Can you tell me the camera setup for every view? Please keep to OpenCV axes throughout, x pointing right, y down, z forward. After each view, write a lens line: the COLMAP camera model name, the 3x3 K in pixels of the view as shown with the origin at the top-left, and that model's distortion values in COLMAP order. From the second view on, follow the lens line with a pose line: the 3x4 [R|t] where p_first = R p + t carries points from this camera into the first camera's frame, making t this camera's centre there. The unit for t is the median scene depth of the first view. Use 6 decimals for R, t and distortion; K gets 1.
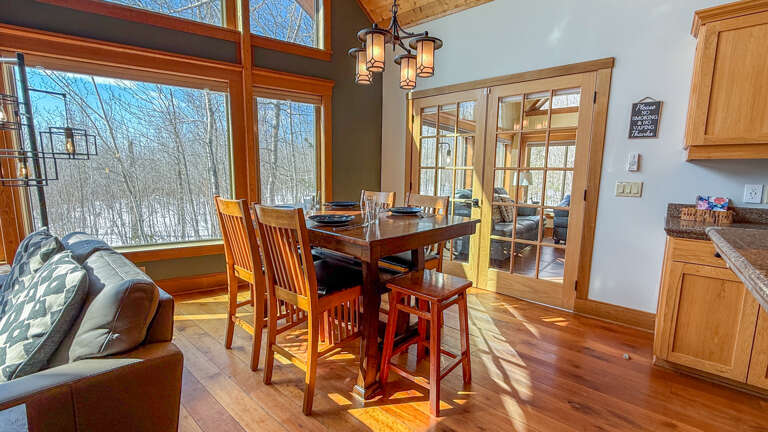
lens RADIAL K [[323.7, 0, 396.8], [0, 323.7, 216.3], [0, 0, 1]] dist [-0.000802, -0.000106]
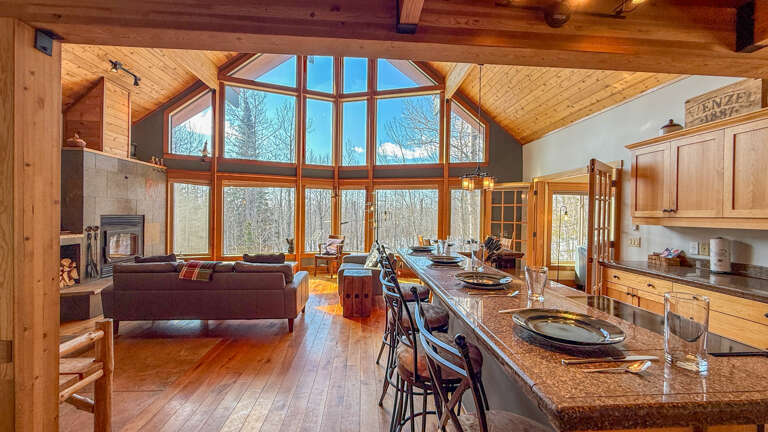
lens RADIAL K [[311.0, 0, 384.0], [0, 311.0, 216.0], [0, 0, 1]] dist [0.000417, 0.000012]
pose [[0.681585, -0.003987, -0.731728, 1.084007], [-0.096749, 0.990715, -0.095518, 0.054911], [0.725314, 0.135898, 0.674871, -0.955476]]
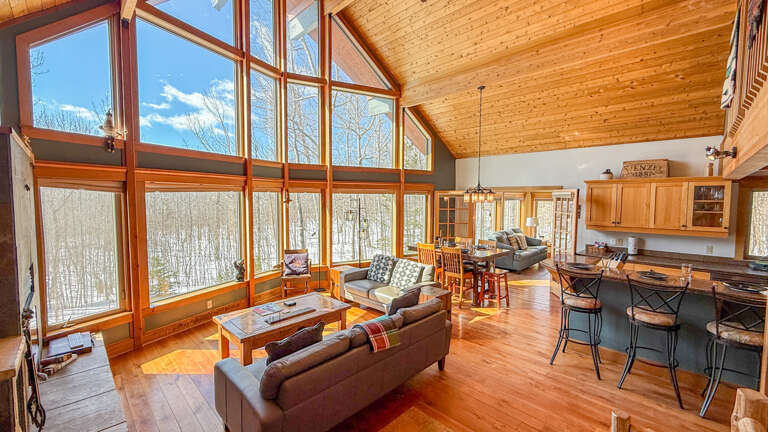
lens RADIAL K [[320.3, 0, 384.0], [0, 320.3, 216.0], [0, 0, 1]] dist [0.000436, 0.000041]
pose [[0.995950, -0.007783, -0.089572, -0.534671], [0.000975, 0.997123, -0.075796, -0.075068], [0.089905, 0.075402, 0.993092, -1.731379]]
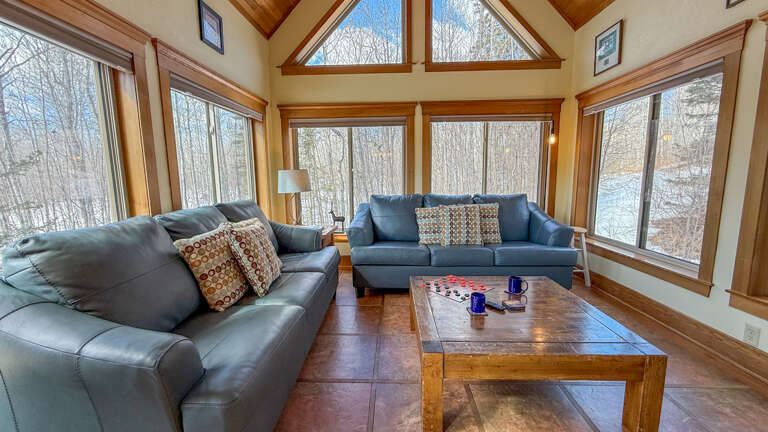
lens RADIAL K [[320.3, 0, 384.0], [0, 320.3, 216.0], [0, 0, 1]] dist [0.000436, 0.000041]
pose [[0.803051, -0.116120, 0.584488, 0.526236], [0.106214, 0.993016, 0.051351, -0.175859], [-0.586369, 0.020843, 0.809776, 1.252503]]
